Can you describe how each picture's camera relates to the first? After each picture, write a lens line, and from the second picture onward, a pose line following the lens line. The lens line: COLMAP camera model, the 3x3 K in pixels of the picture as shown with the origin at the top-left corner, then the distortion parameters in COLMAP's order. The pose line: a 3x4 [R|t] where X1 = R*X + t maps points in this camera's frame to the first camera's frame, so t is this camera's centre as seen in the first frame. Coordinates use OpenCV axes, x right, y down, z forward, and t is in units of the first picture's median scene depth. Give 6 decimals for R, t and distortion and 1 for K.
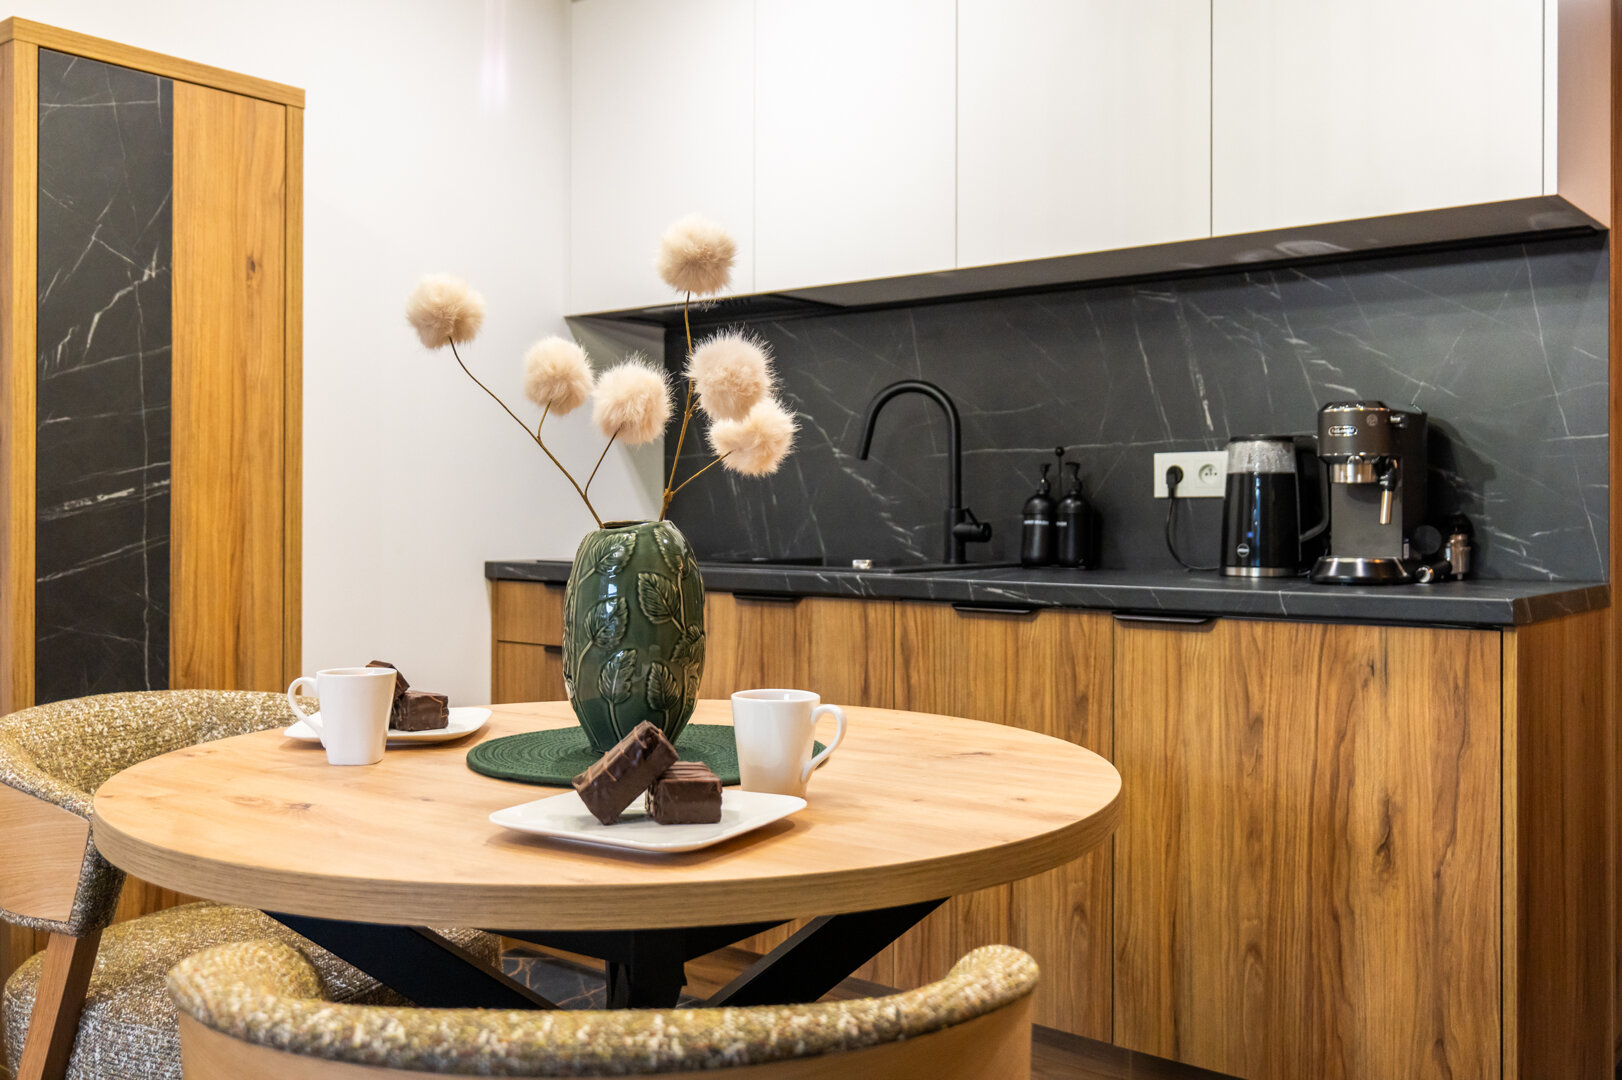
lens RADIAL K [[1475.1, 0, 811.0], [0, 1475.1, 540.0], [0, 0, 1]] dist [0.005409, -0.001629]
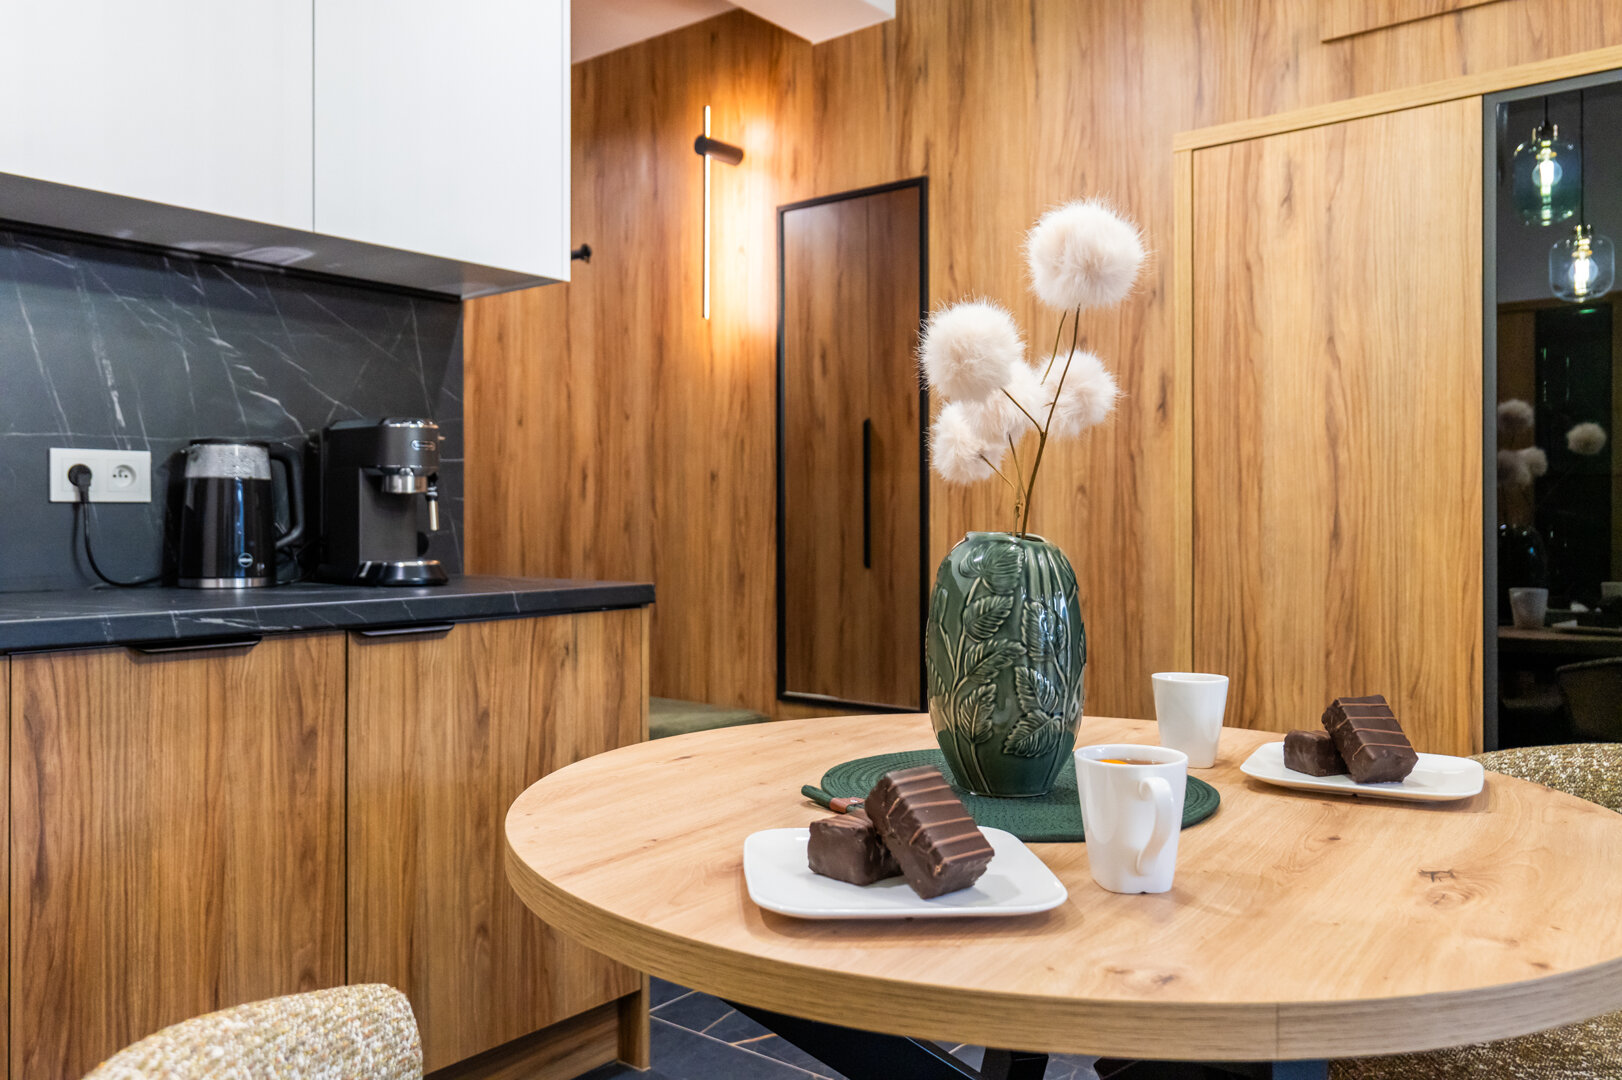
lens RADIAL K [[1226.5, 0, 811.0], [0, 1226.5, 540.0], [0, 0, 1]] dist [0.006162, 0.000977]
pose [[-0.004985, -0.018623, 0.999814, -0.552793], [0.018837, 0.999647, 0.018713, -0.015494], [-0.999810, 0.018926, -0.004632, 0.718354]]
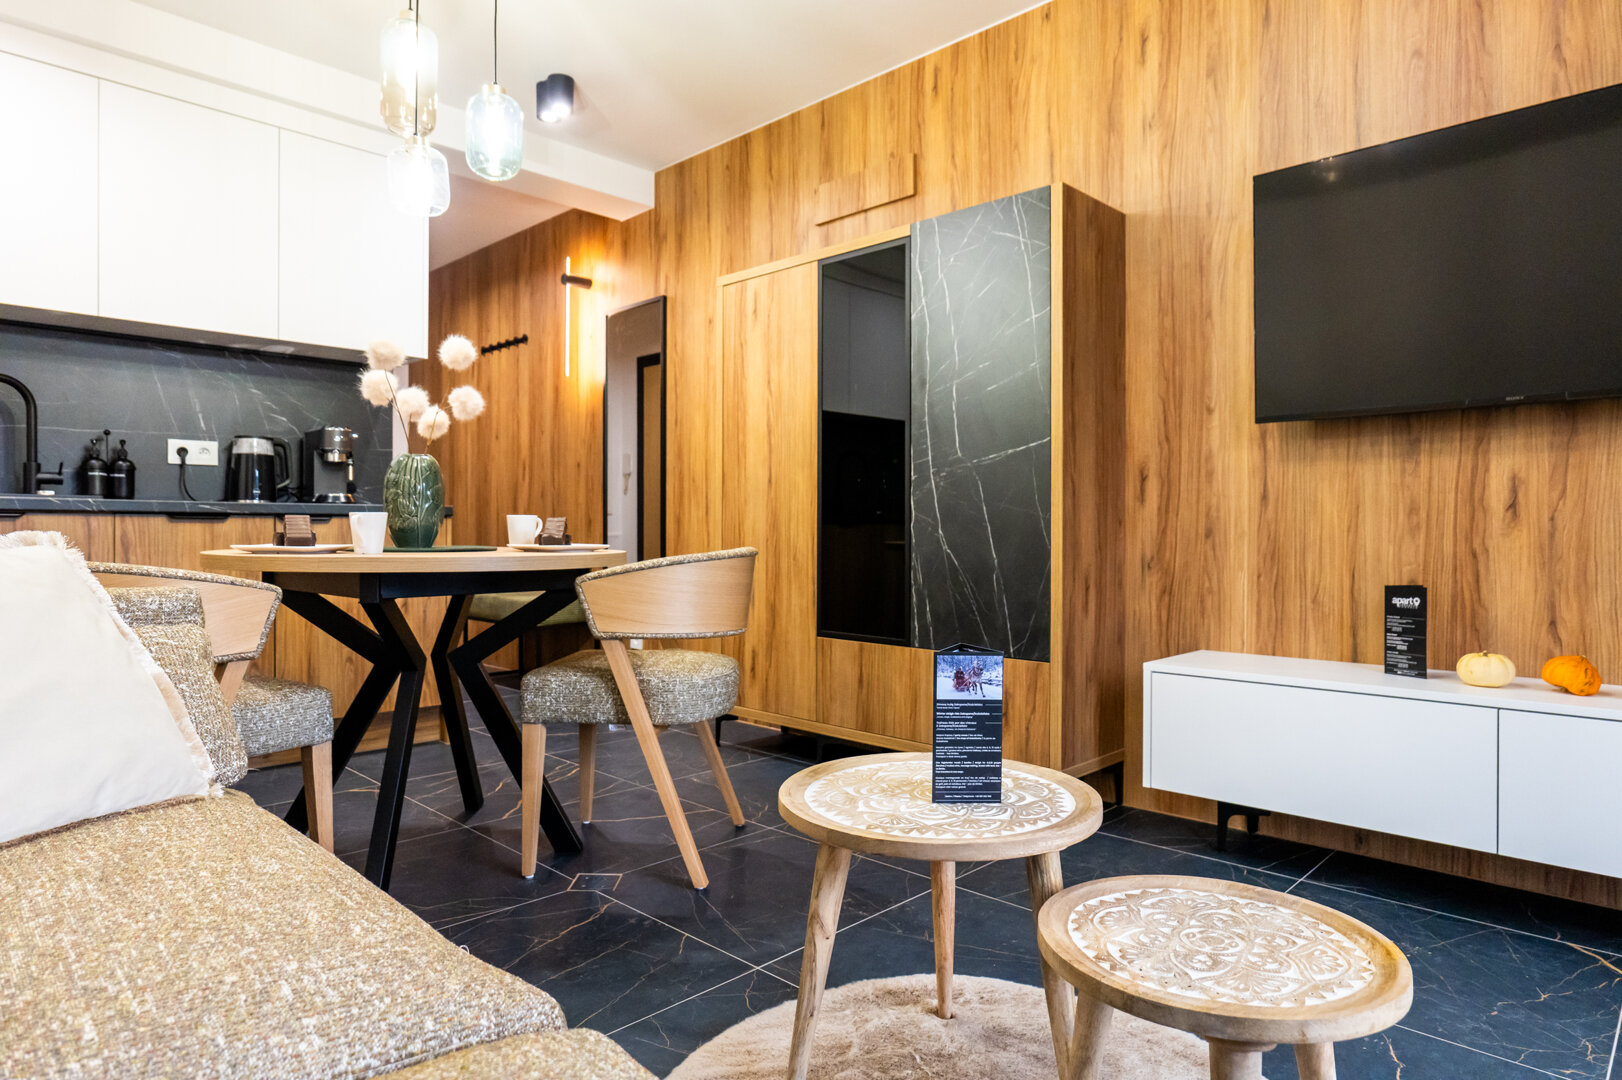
lens RADIAL K [[955.6, 0, 811.0], [0, 955.6, 540.0], [0, 0, 1]] dist [-0.003944, 0.000969]
pose [[0.108570, -0.010886, 0.994029, -1.037031], [0.015044, 0.999844, 0.009307, 0.080870], [-0.993975, 0.013944, 0.108717, 0.114639]]
